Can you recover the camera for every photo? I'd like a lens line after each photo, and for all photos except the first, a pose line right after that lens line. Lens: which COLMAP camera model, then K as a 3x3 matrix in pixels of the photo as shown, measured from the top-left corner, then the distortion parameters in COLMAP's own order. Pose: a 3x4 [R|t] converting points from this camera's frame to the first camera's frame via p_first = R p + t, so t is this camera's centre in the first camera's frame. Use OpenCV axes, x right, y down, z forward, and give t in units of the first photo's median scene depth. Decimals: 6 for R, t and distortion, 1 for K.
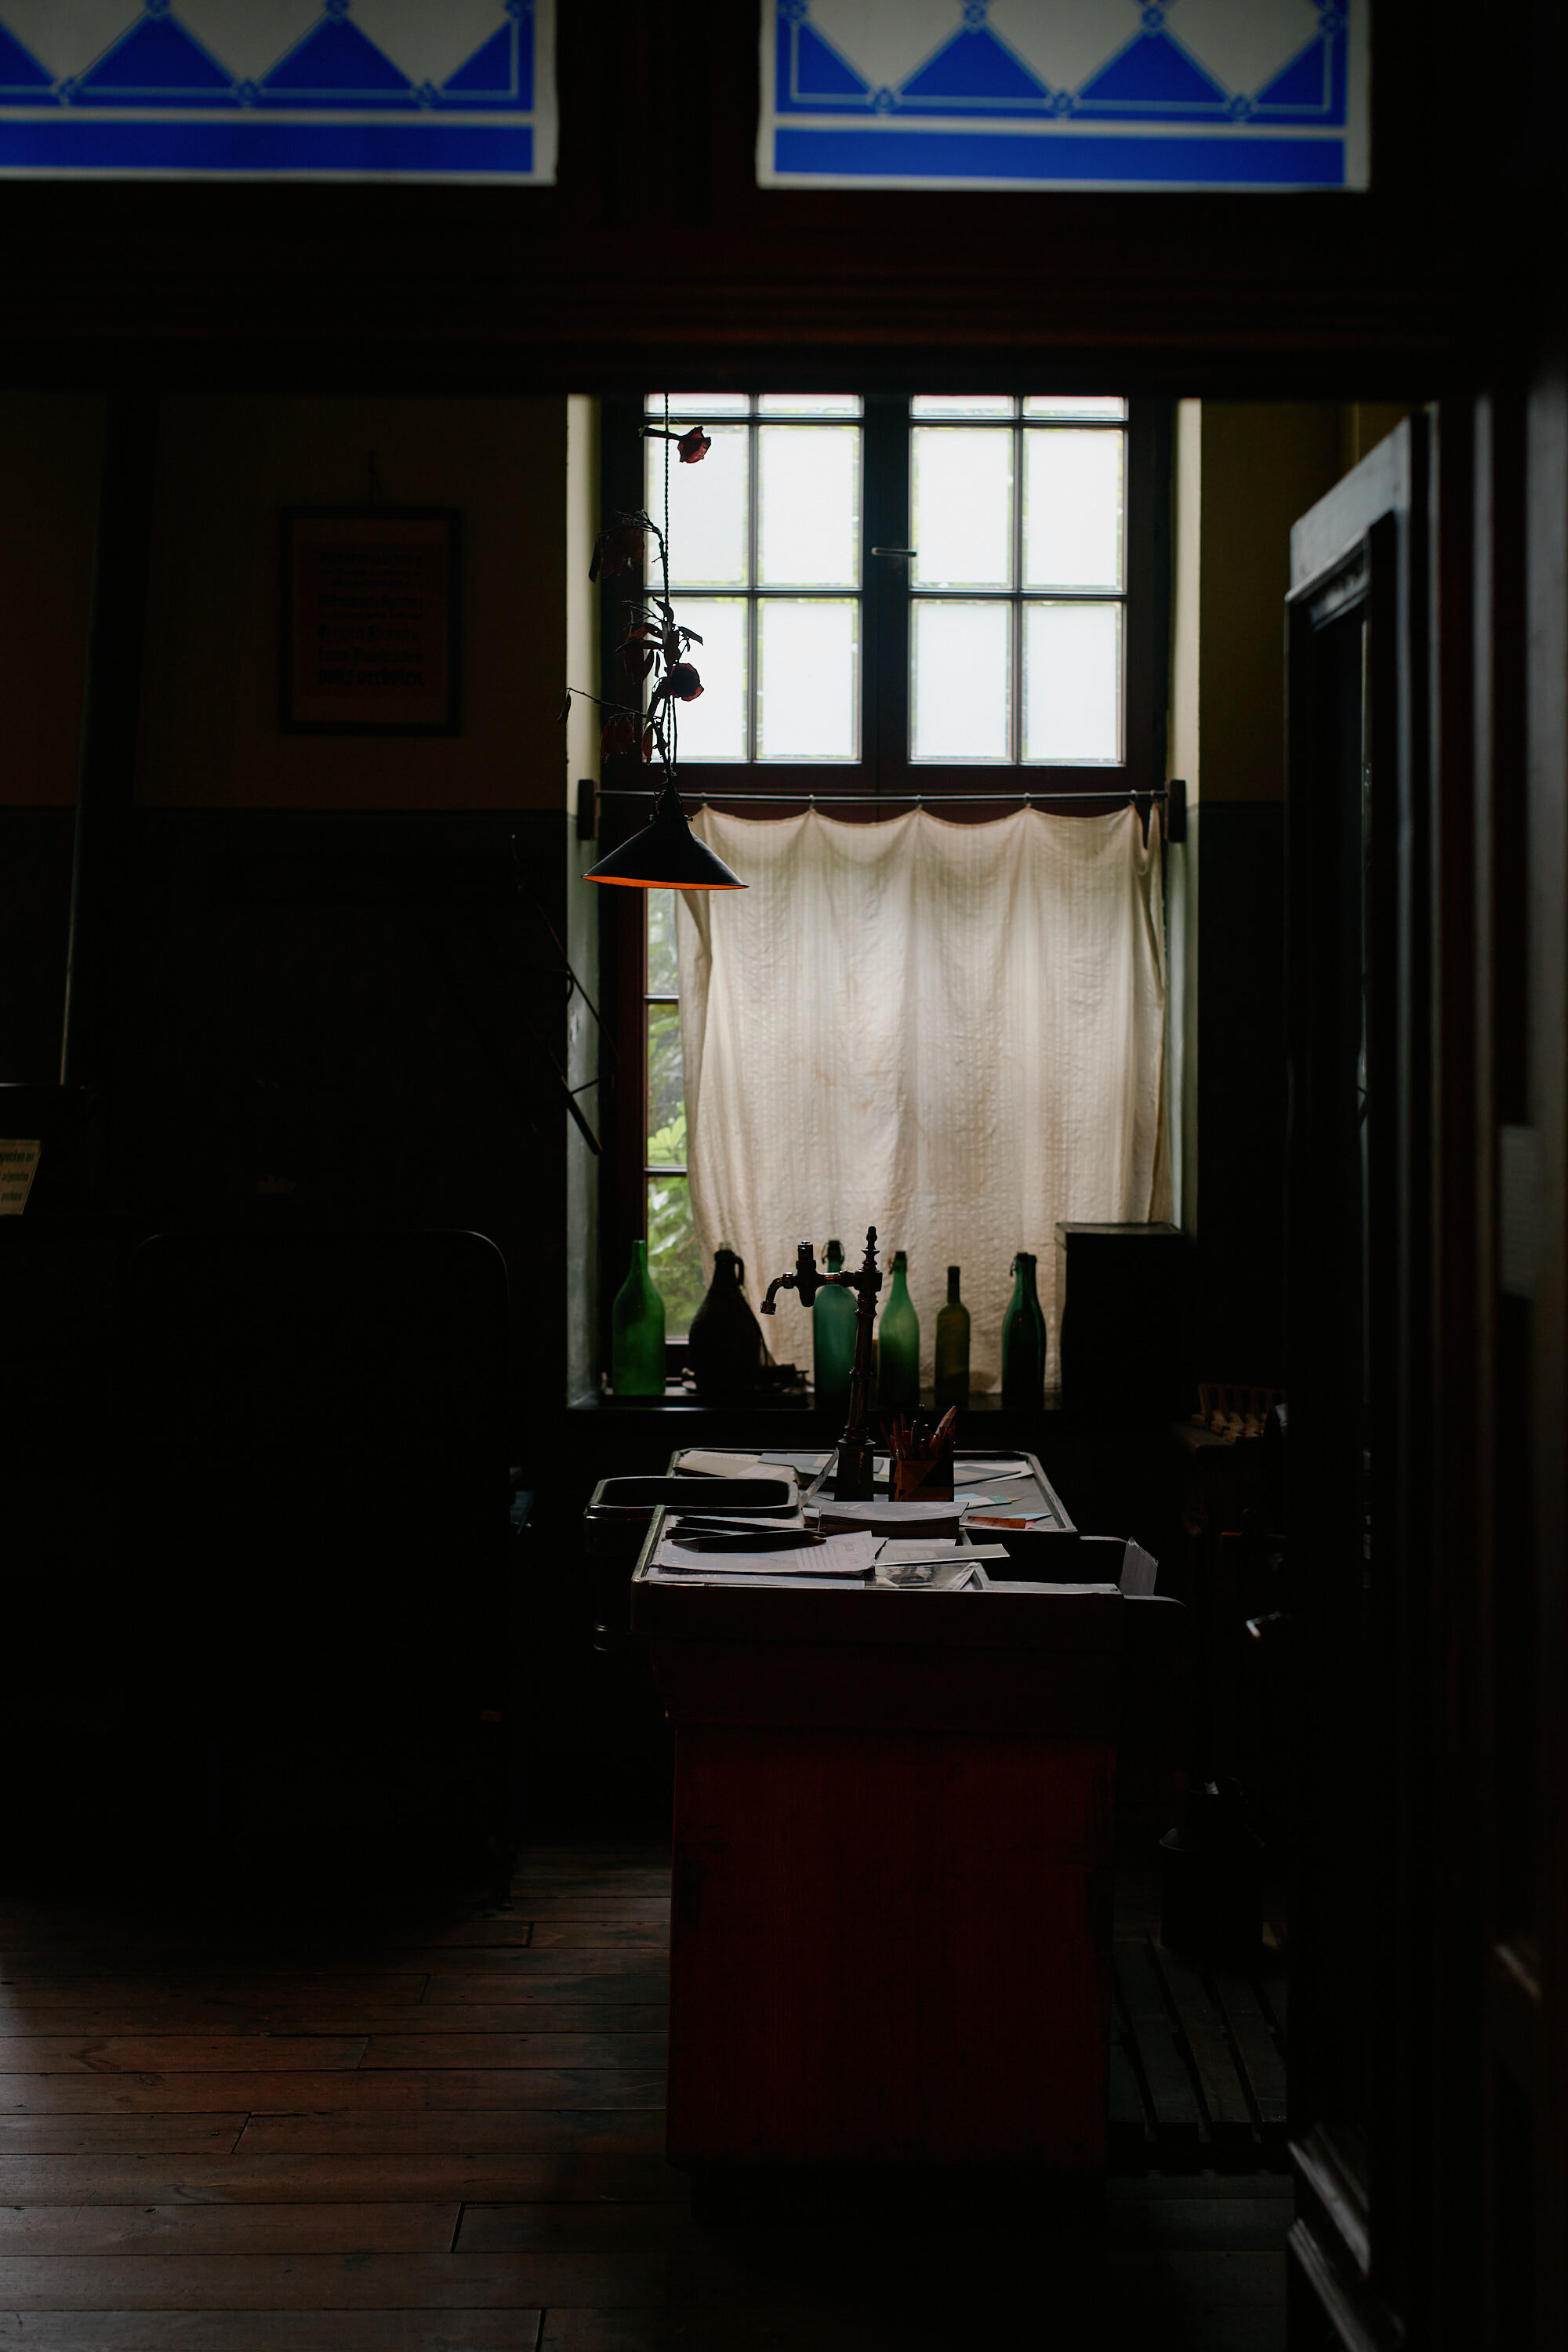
lens RADIAL K [[3440.8, 0, 784.0], [0, 3440.8, 1176.0], [0, 0, 1]] dist [-0.030777, -0.027752]
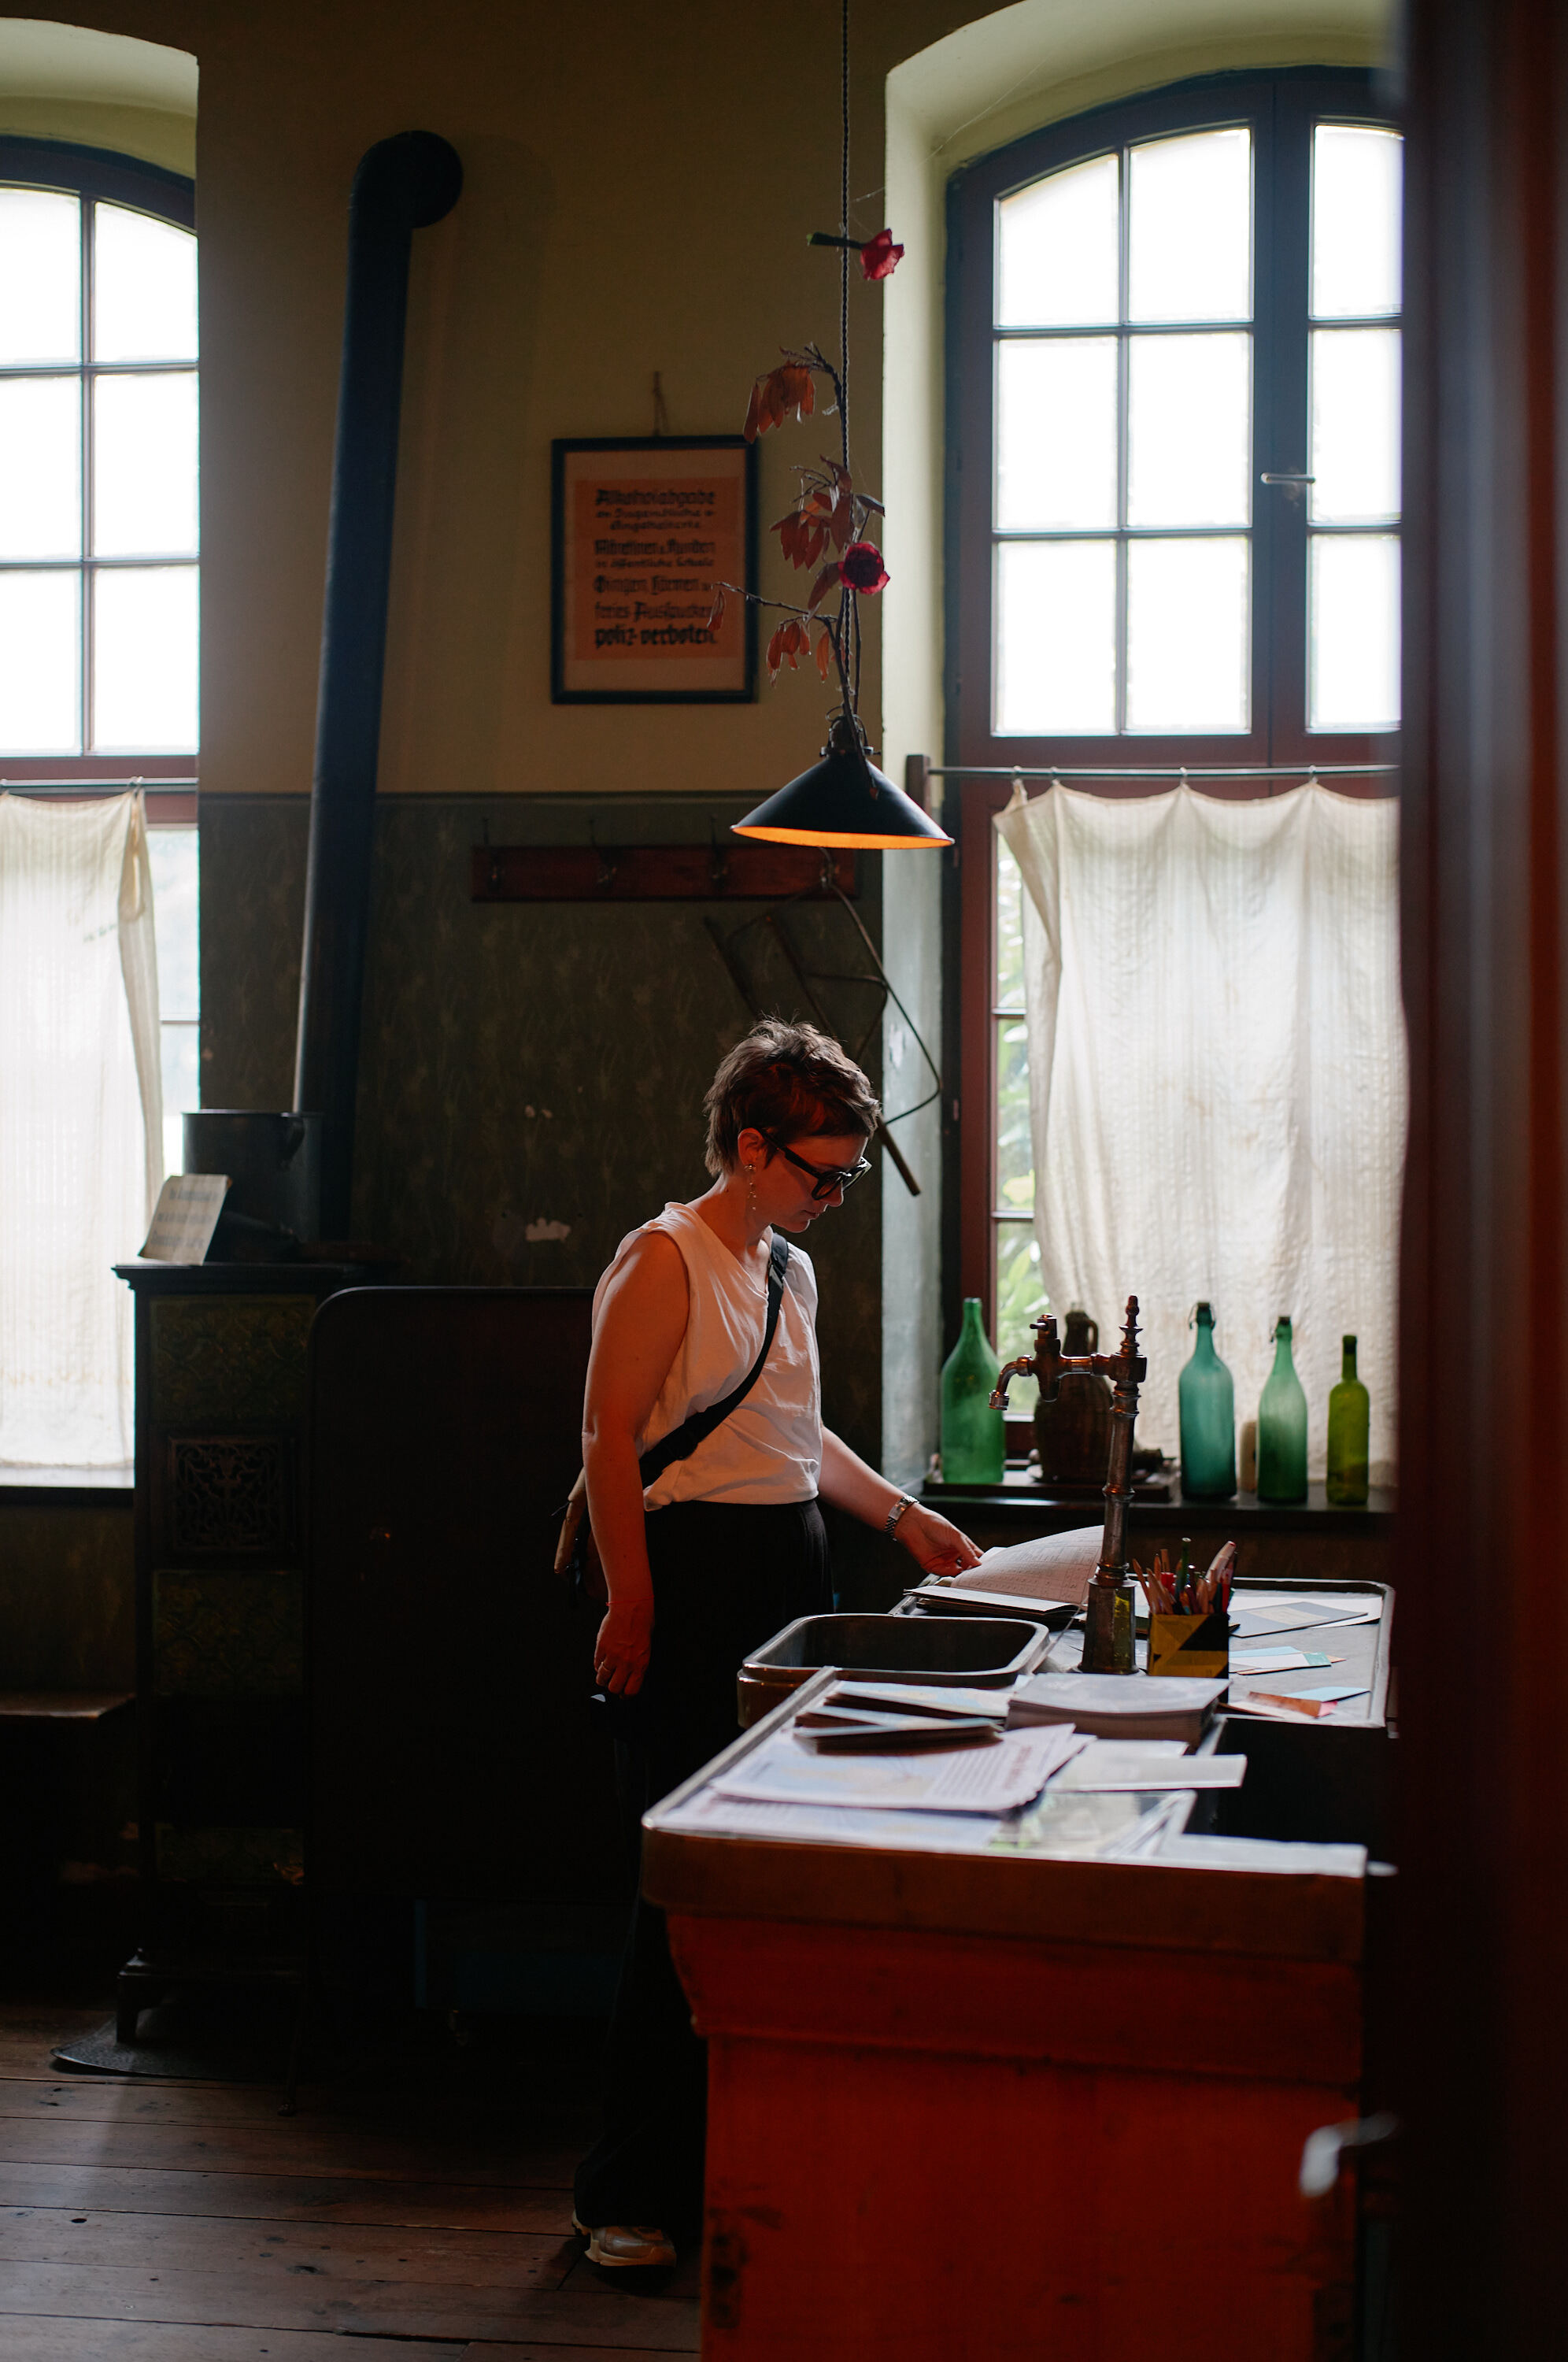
lens RADIAL K [[3297.2, 0, 784.0], [0, 3297.2, 1181.0], [0, 0, 1]] dist [-0.034010, 0.043857]
pose [[0.984272, 0.004217, -0.176609, 0.054116], [-0.005975, 0.999938, -0.009425, -0.002220], [0.176558, 0.010332, 0.984236, 0.194033]]
